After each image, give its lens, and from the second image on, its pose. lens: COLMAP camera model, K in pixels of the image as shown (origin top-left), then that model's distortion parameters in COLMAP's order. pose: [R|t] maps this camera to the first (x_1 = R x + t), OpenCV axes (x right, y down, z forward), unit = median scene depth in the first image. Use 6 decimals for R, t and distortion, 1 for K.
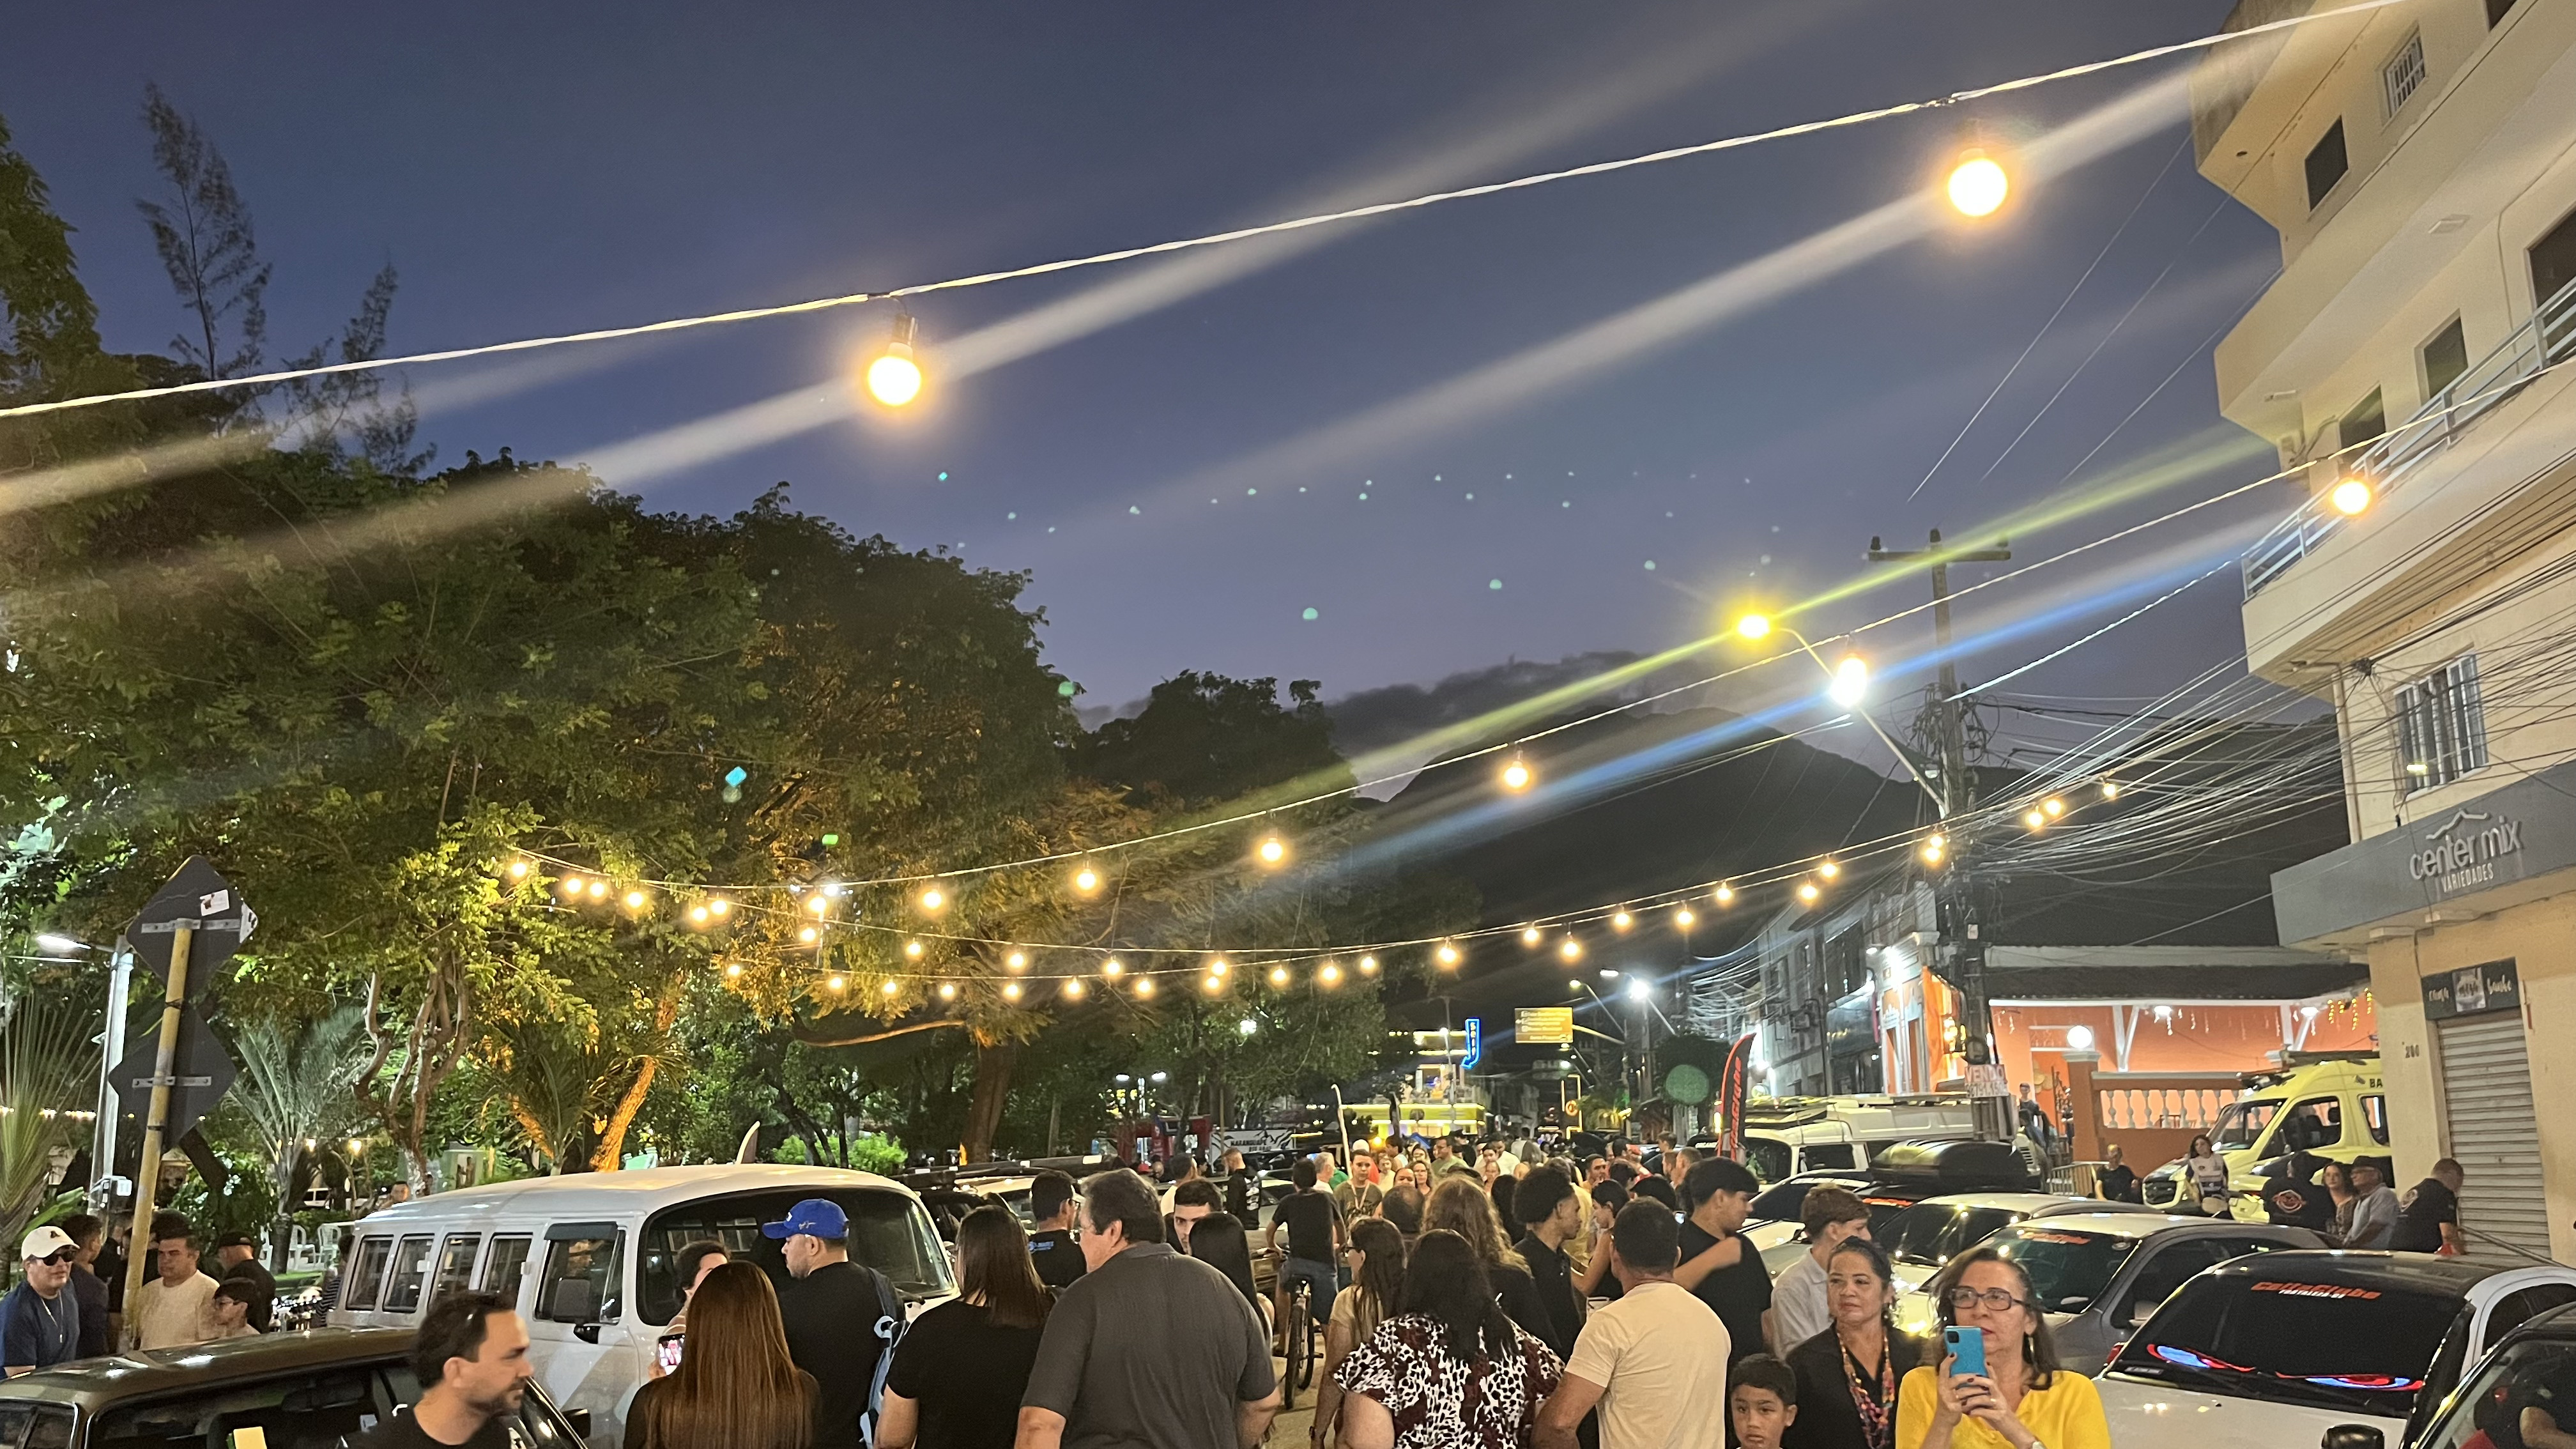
lens RADIAL K [[1950.4, 0, 1288.0], [0, 1950.4, 724.5], [0, 0, 1]] dist [0.006929, -0.000003]
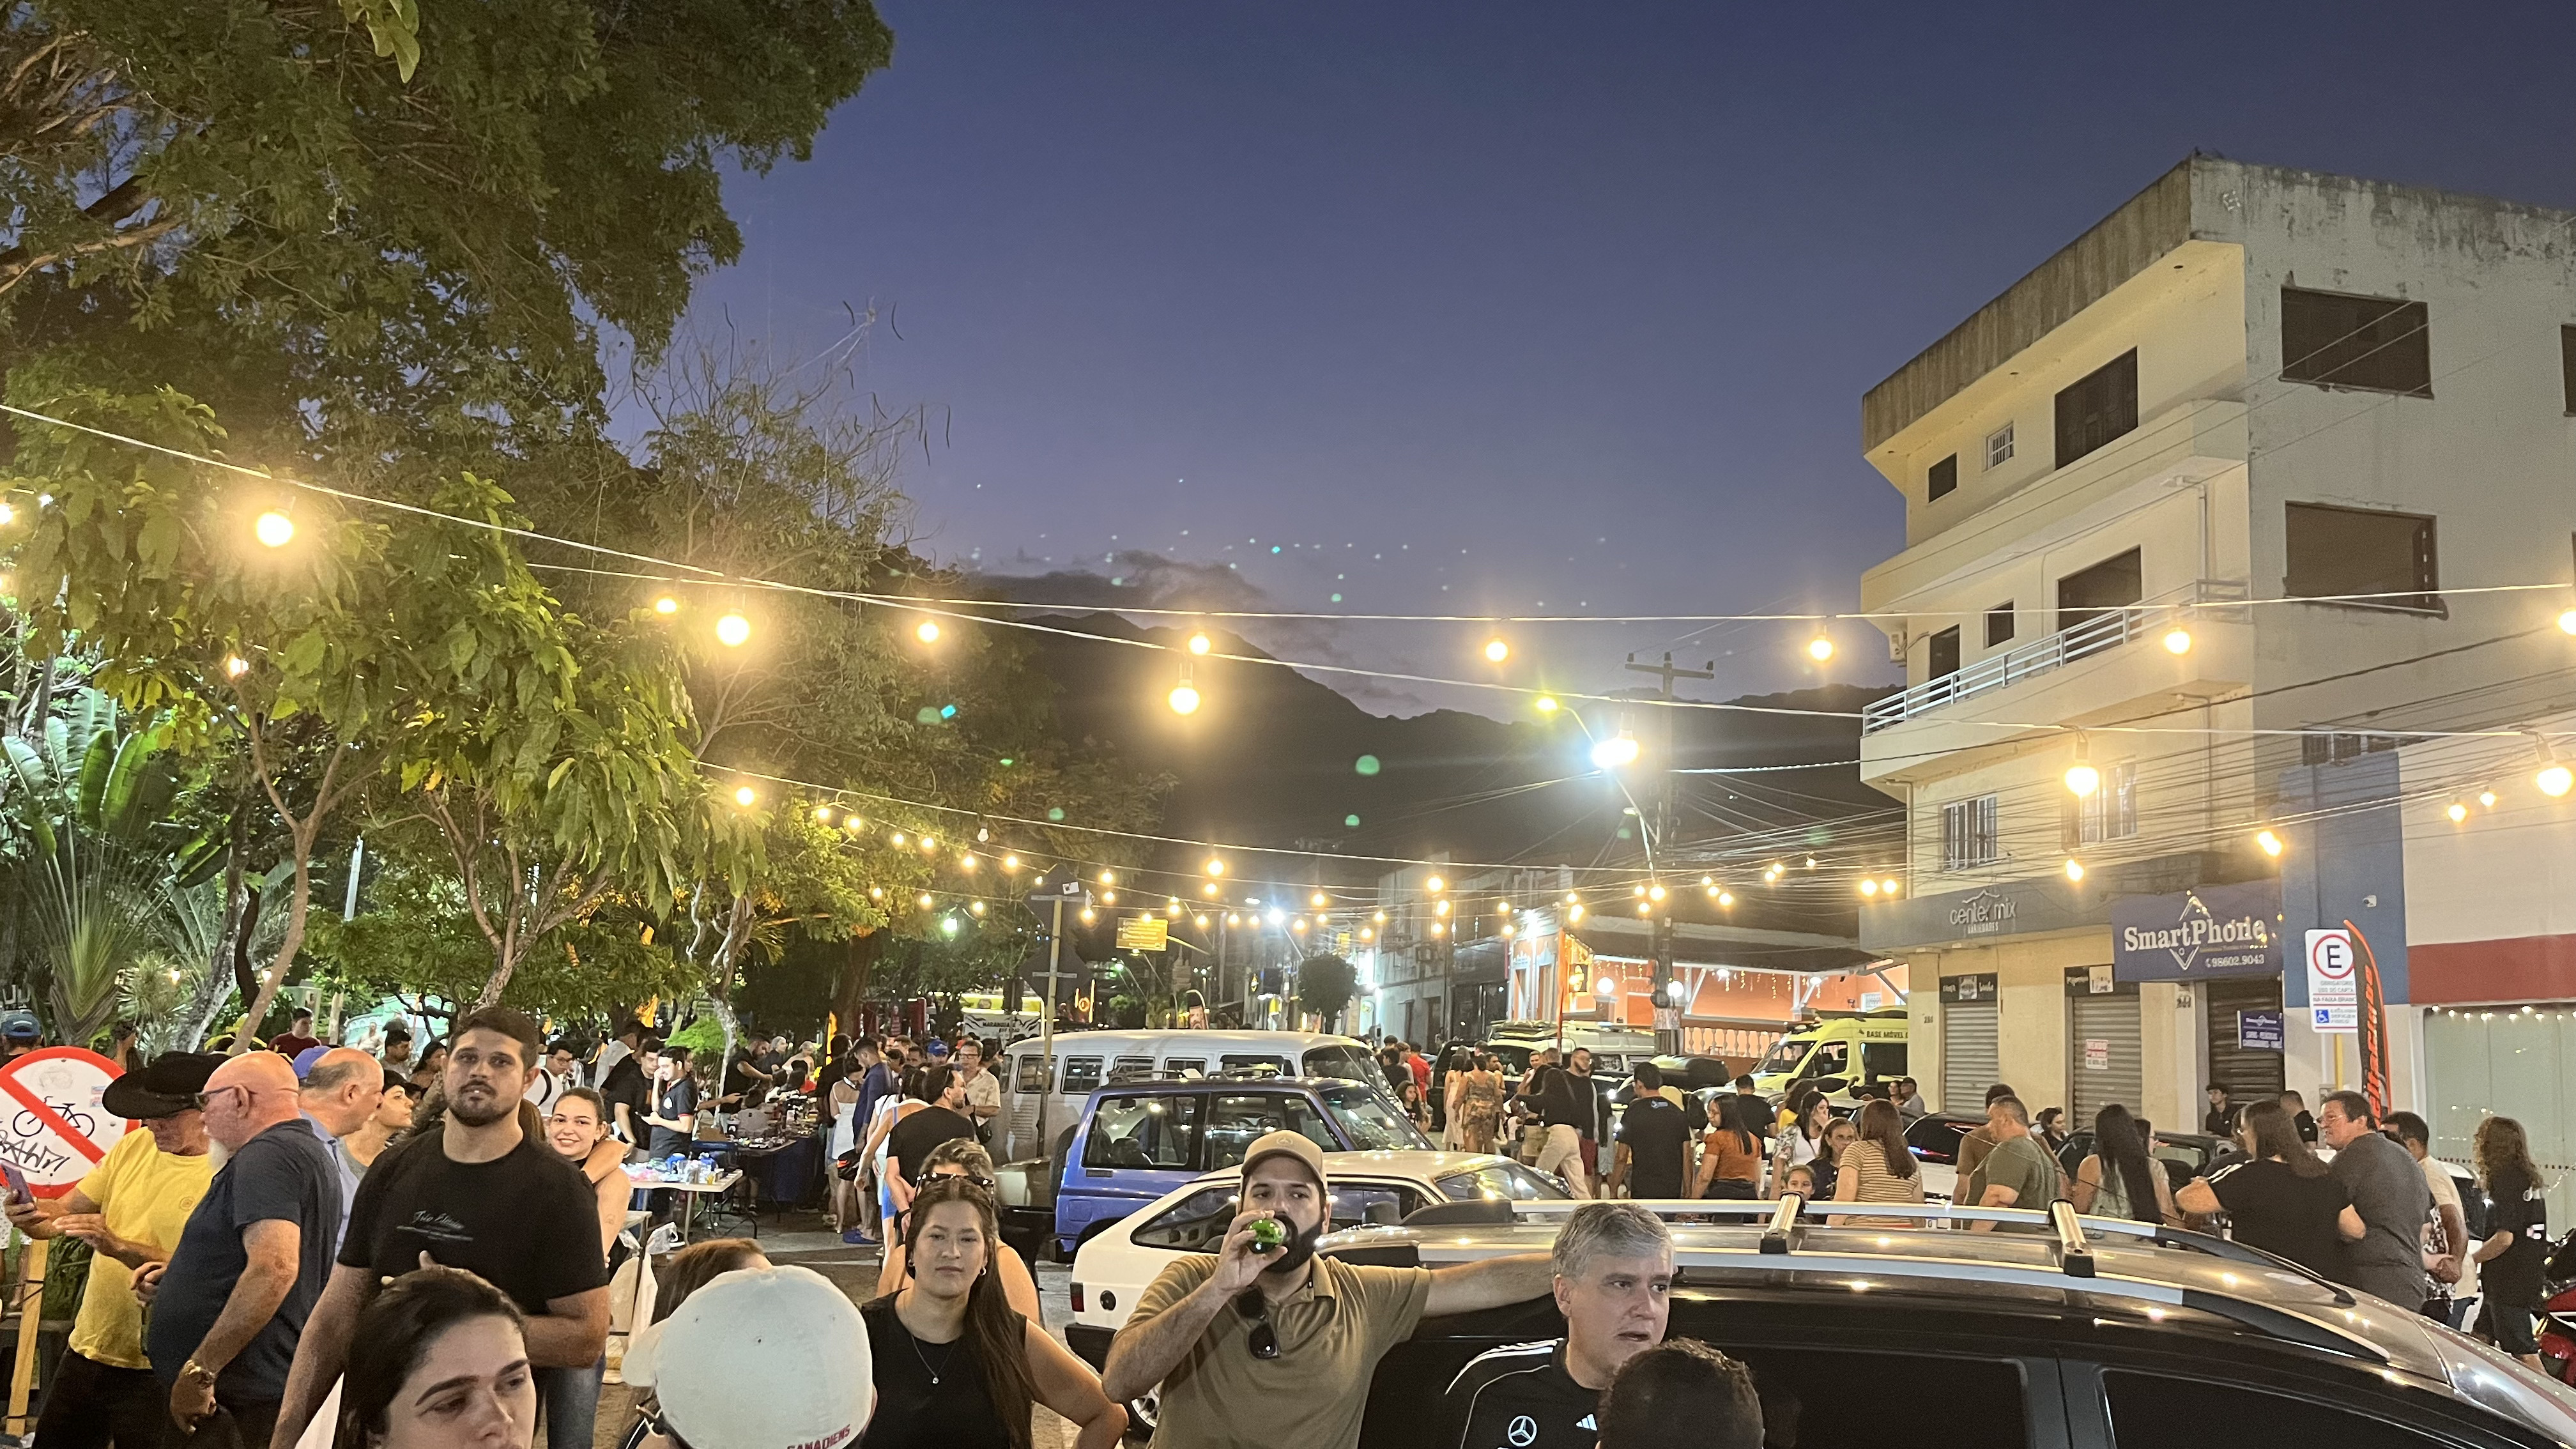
lens RADIAL K [[1950.4, 0, 1288.0], [0, 1950.4, 724.5], [0, 0, 1]] dist [0.006929, -0.000003]
pose [[0.961280, 0.101794, 0.256083, -0.337819], [-0.115012, 0.992669, 0.037141, -0.069361], [-0.250425, -0.065156, 0.965941, -0.389031]]
